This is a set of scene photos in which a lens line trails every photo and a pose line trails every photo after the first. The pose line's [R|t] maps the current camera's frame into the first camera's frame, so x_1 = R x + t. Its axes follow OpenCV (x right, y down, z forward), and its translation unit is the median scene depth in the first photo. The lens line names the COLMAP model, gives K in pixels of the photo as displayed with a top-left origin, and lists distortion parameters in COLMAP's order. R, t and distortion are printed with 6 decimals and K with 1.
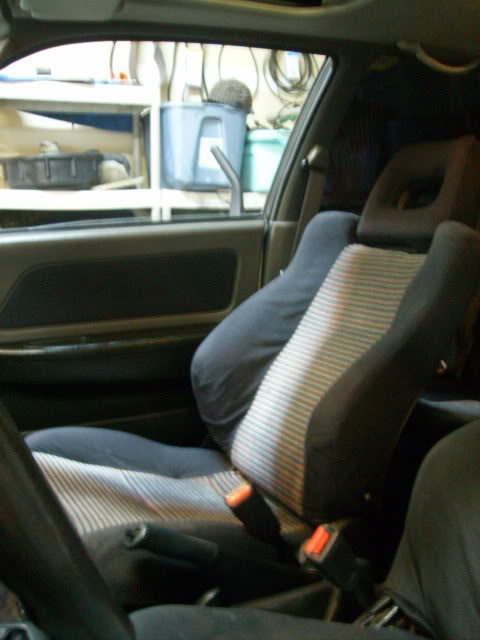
lens RADIAL K [[732.2, 0, 241.1], [0, 732.2, 319.9], [0, 0, 1]] dist [-0.084953, 0.000000]
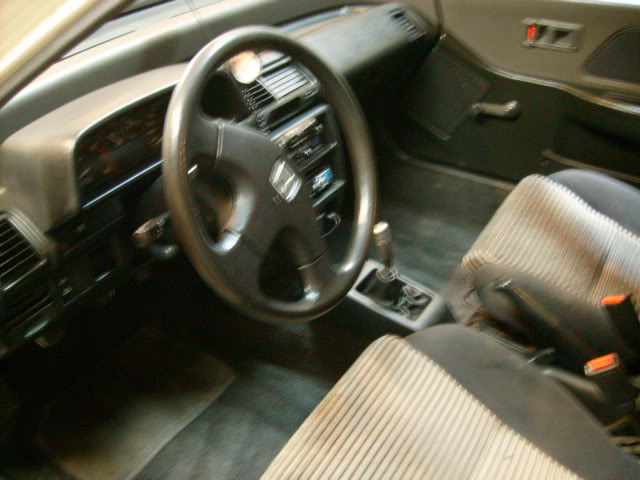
lens RADIAL K [[732.2, 0, 321.3], [0, 732.2, 239.6], [0, 0, 1]] dist [-0.084953, 0.000000]
pose [[0.514285, 0.470728, -0.716886, 0.390380], [-0.146580, 0.871849, 0.467327, -0.231547], [0.845000, -0.135258, 0.517378, -0.009050]]
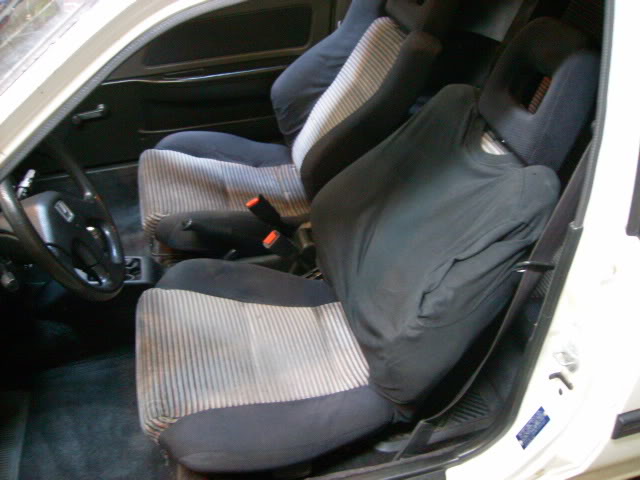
lens RADIAL K [[732.2, 0, 319.1], [0, 732.2, 241.1], [0, 0, 1]] dist [-0.084953, 0.000000]
pose [[0.972055, 0.121634, -0.200785, 0.374722], [-0.020517, 0.896045, 0.443488, -0.338758], [0.233856, -0.426975, 0.873501, -0.420470]]
